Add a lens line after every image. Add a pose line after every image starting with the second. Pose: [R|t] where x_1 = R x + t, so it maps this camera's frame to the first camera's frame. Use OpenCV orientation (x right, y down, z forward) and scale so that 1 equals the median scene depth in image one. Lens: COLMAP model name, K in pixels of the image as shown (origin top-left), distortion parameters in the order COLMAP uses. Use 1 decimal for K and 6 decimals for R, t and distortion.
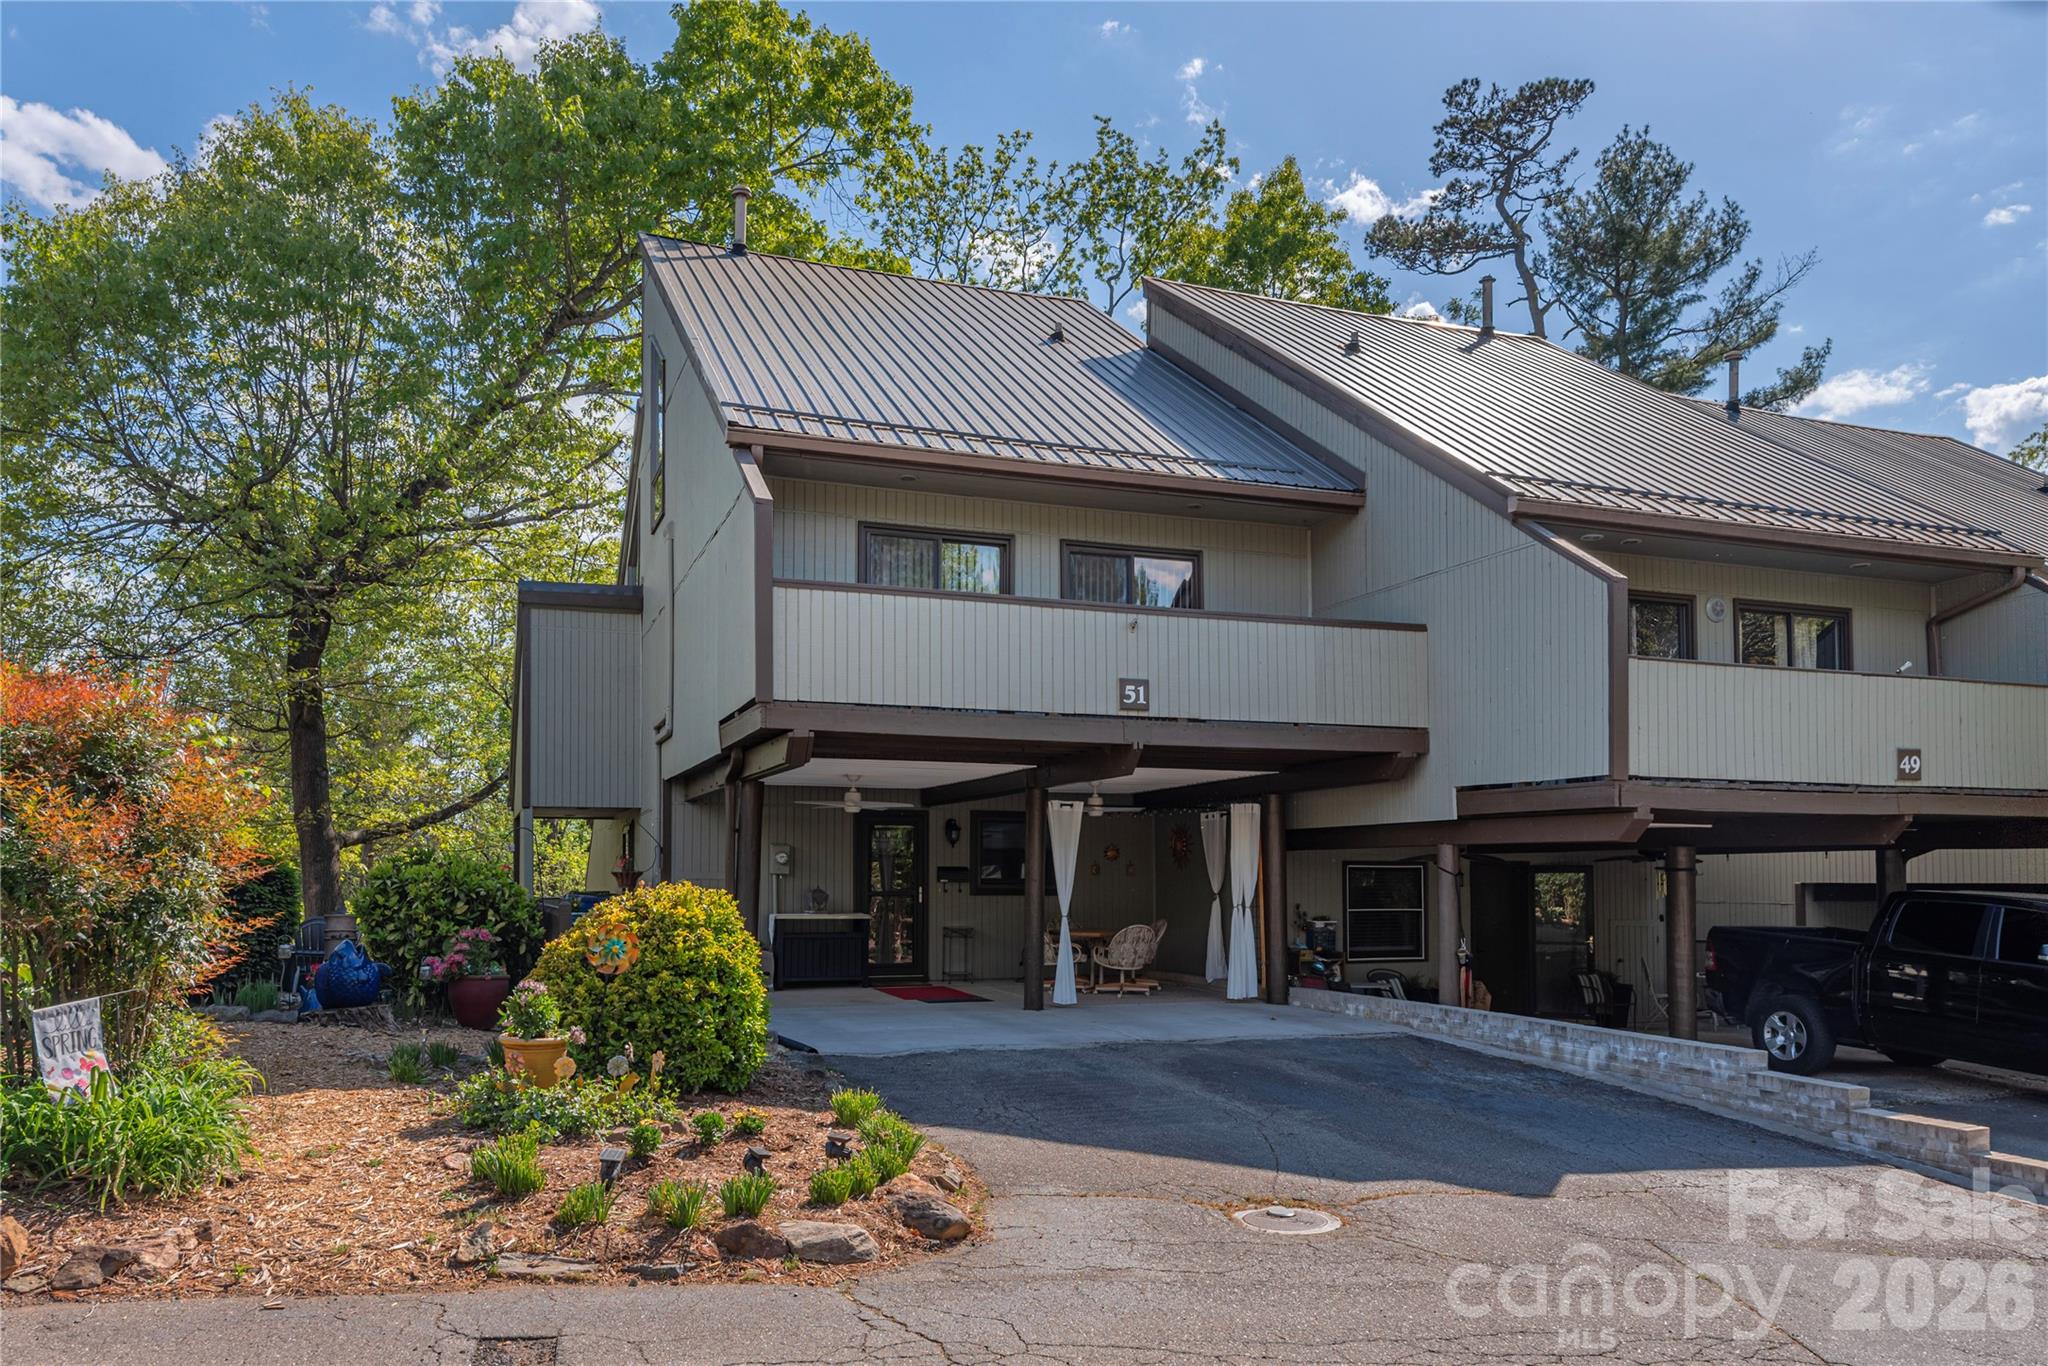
lens RADIAL K [[1566.9, 0, 1175.5], [0, 1566.9, 910.4], [0, 0, 1]] dist [-0.001372, 0.000852]
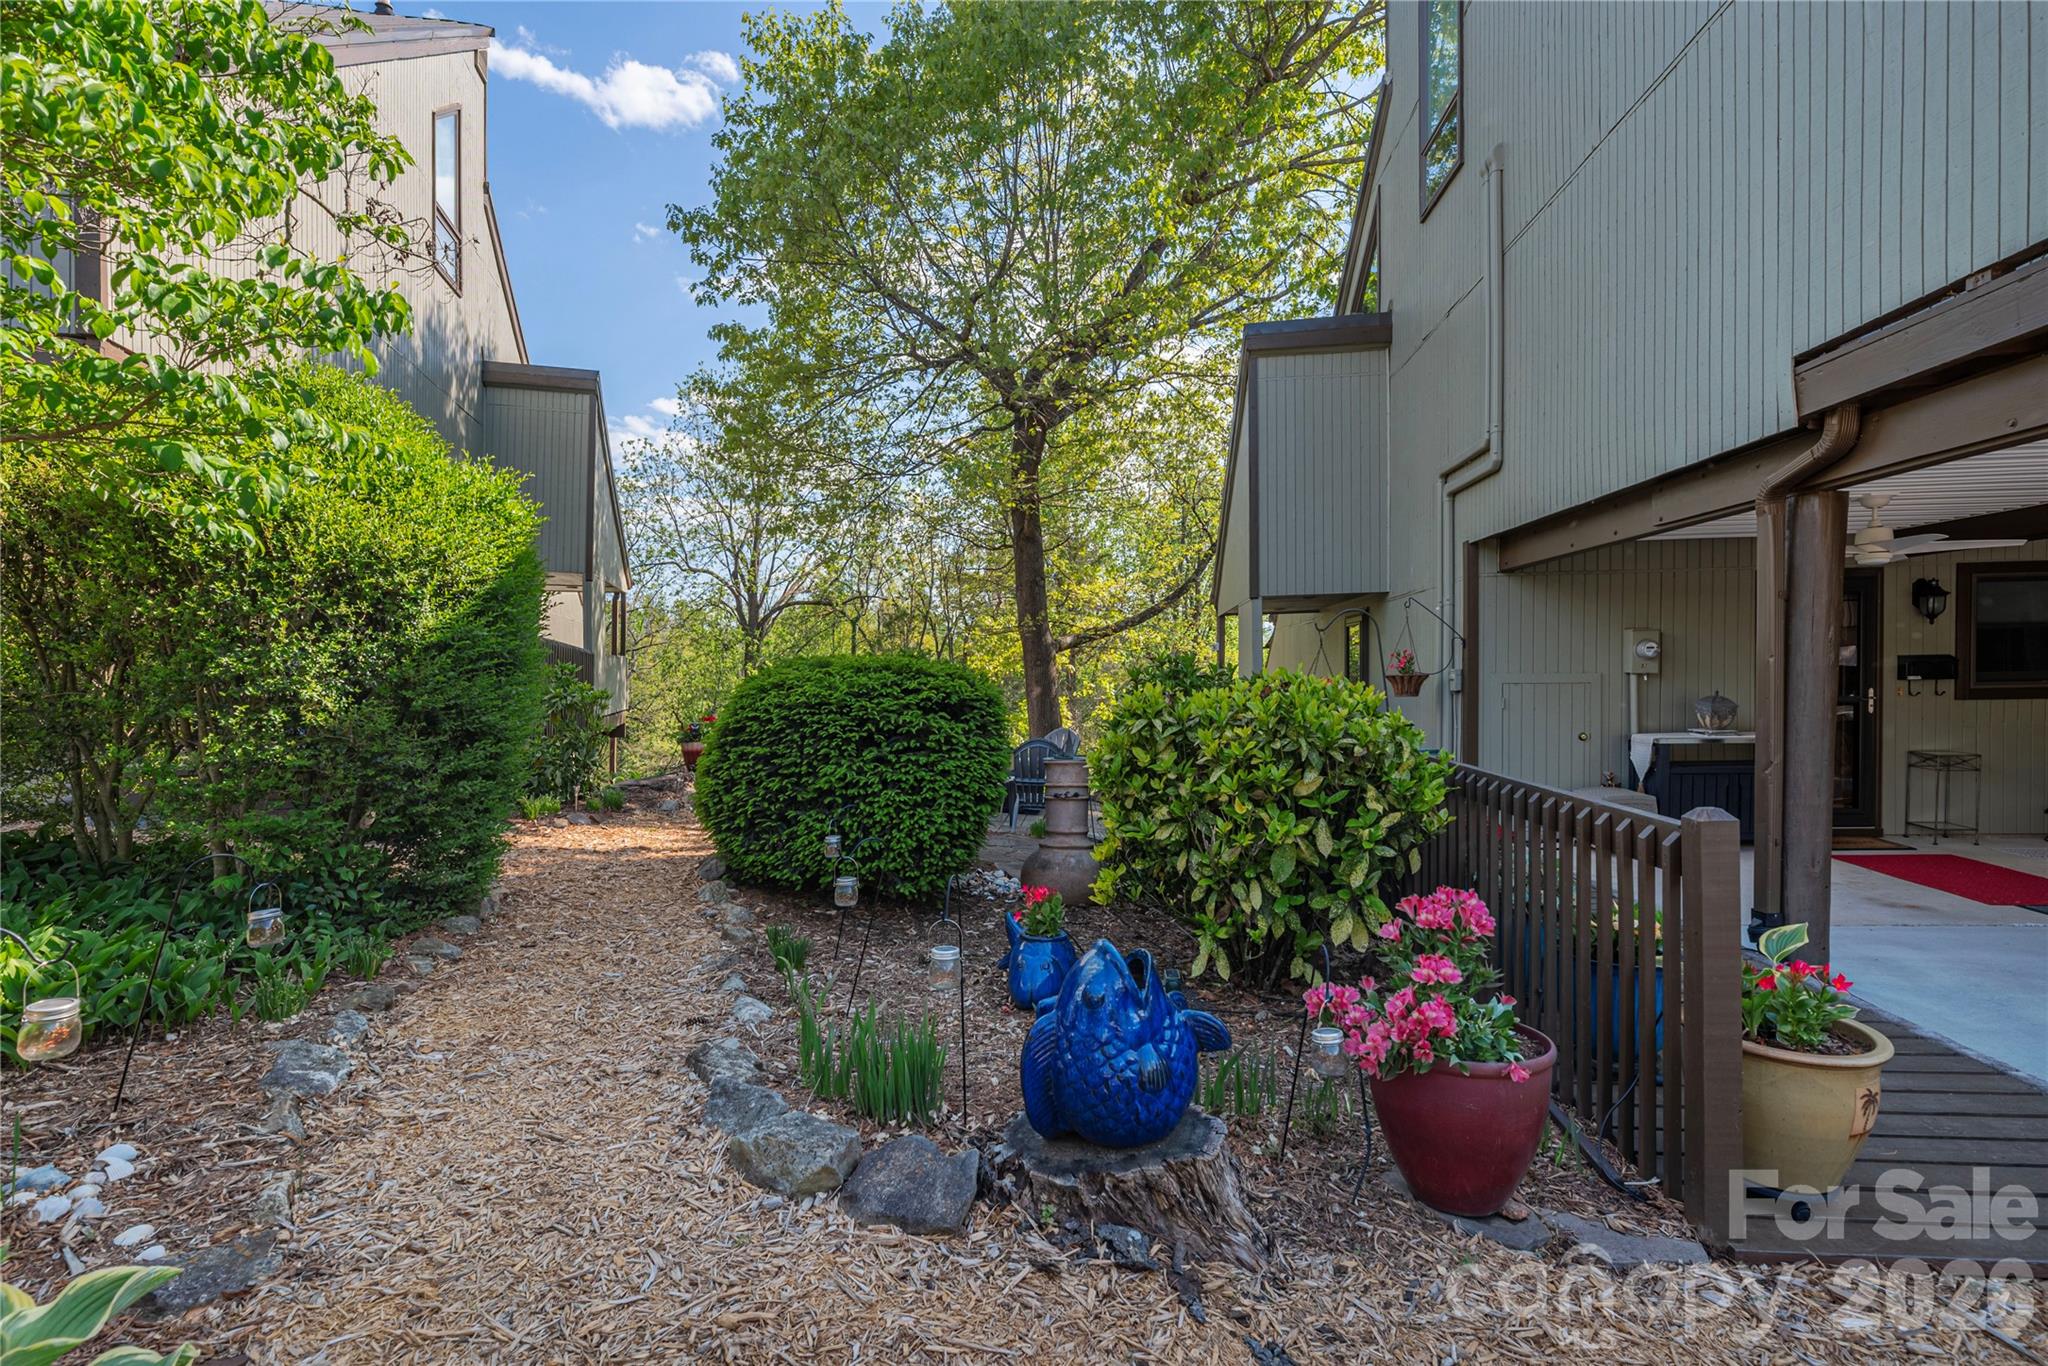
lens RADIAL K [[1178.4, 0, 1024.0], [0, 1178.4, 683.0], [0, 0, 1]] dist [0.000848, 0.000319]
pose [[0.870621, -0.016894, -0.491665, -0.268234], [0.014537, 0.999857, -0.008613, -0.021293], [0.491740, 0.000351, 0.870742, 0.493884]]
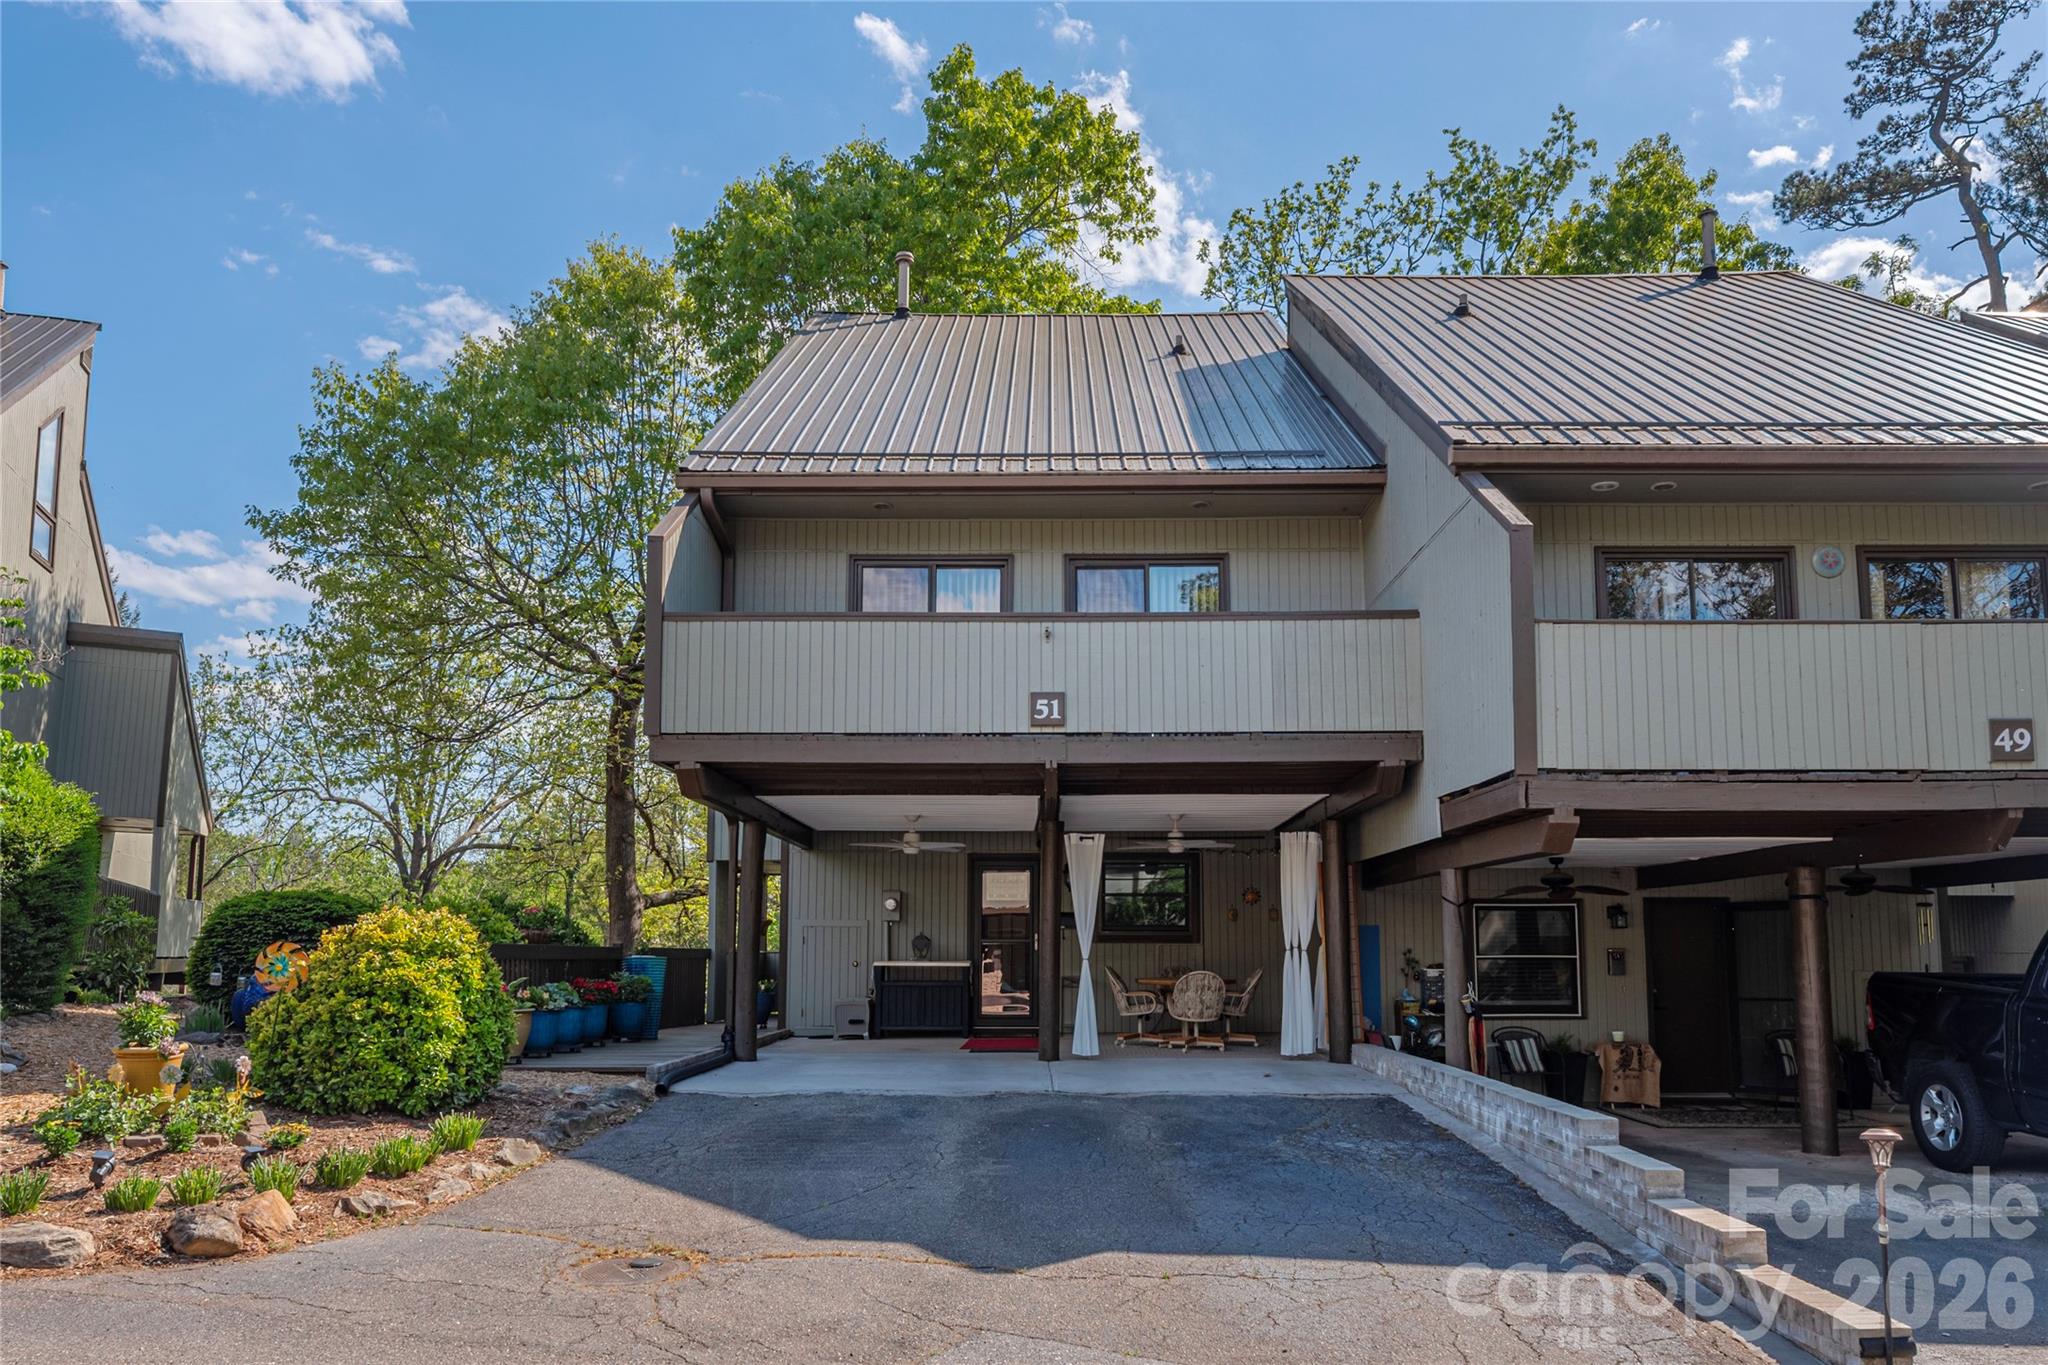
lens RADIAL K [[1632.6, 0, 1028.5], [0, 1632.6, 851.8], [0, 0, 1]] dist [-0.004477, 0.001788]
pose [[0.921611, -0.025435, -0.387280, 0.258352], [-0.005326, 0.996928, -0.078148, 0.015243], [0.388078, 0.074084, 0.918644, 0.100537]]
